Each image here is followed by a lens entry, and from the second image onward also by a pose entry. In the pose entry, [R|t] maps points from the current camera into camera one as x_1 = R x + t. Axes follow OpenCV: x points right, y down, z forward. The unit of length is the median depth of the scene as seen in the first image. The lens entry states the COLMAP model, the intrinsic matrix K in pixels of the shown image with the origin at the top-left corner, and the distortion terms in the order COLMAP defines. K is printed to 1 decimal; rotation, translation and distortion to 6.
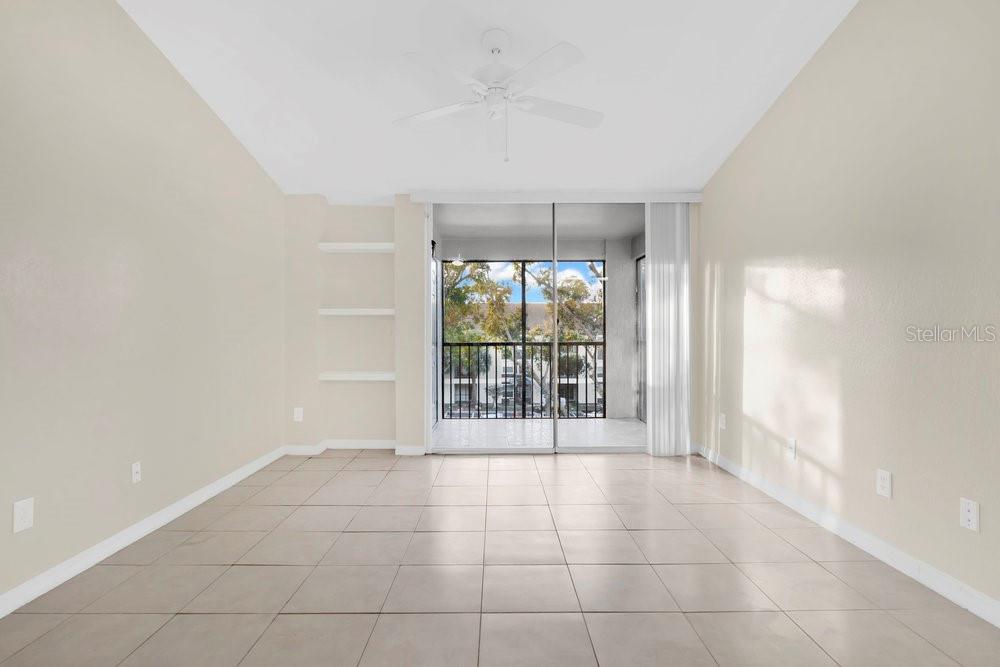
lens RADIAL K [[484.5, 0, 493.7], [0, 484.5, 336.8], [0, 0, 1]] dist [-0.000991, -0.000195]
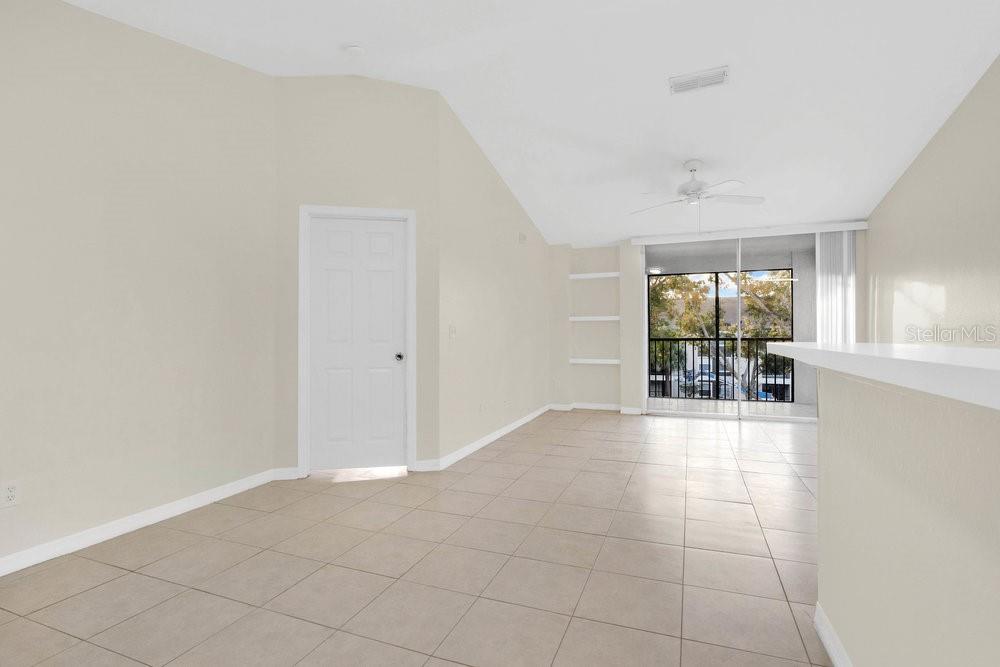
lens RADIAL K [[484.5, 0, 493.7], [0, 484.5, 336.8], [0, 0, 1]] dist [-0.000991, -0.000195]
pose [[0.927624, -0.002129, -0.373509, -0.006946], [0.004851, 0.999968, 0.006349, -0.003766], [0.373483, -0.007701, 0.927605, -0.462185]]
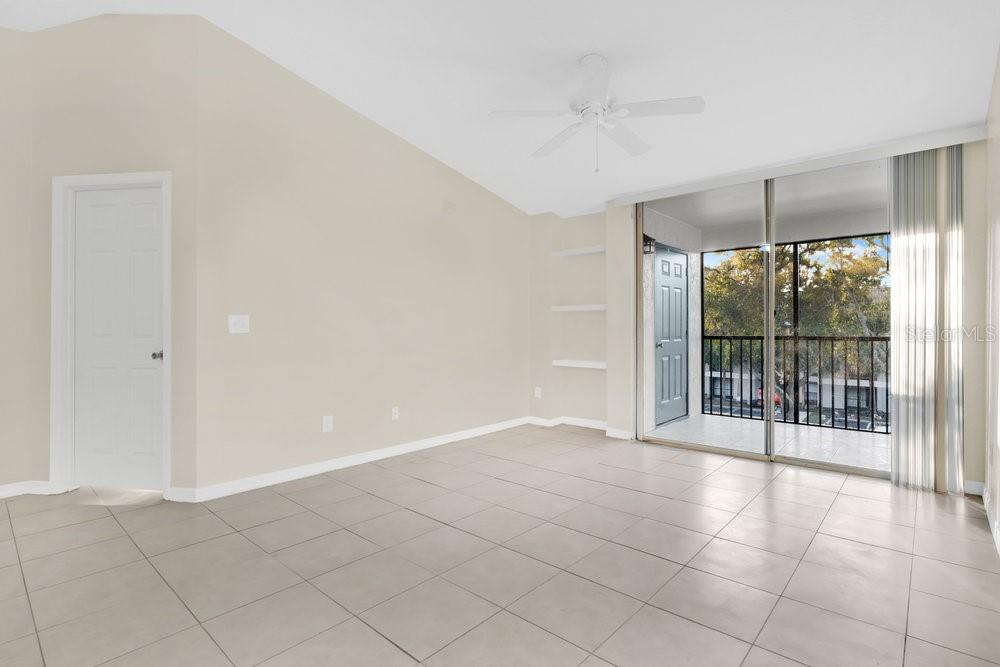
lens RADIAL K [[480.4, 0, 510.5], [0, 480.4, 332.0], [0, 0, 1]] dist [-0.001574, -0.000147]
pose [[0.755641, 0.004226, -0.654972, 0.304865], [0.000344, 0.999976, 0.006849, -0.001935], [0.654986, -0.005400, 0.755622, 0.021022]]
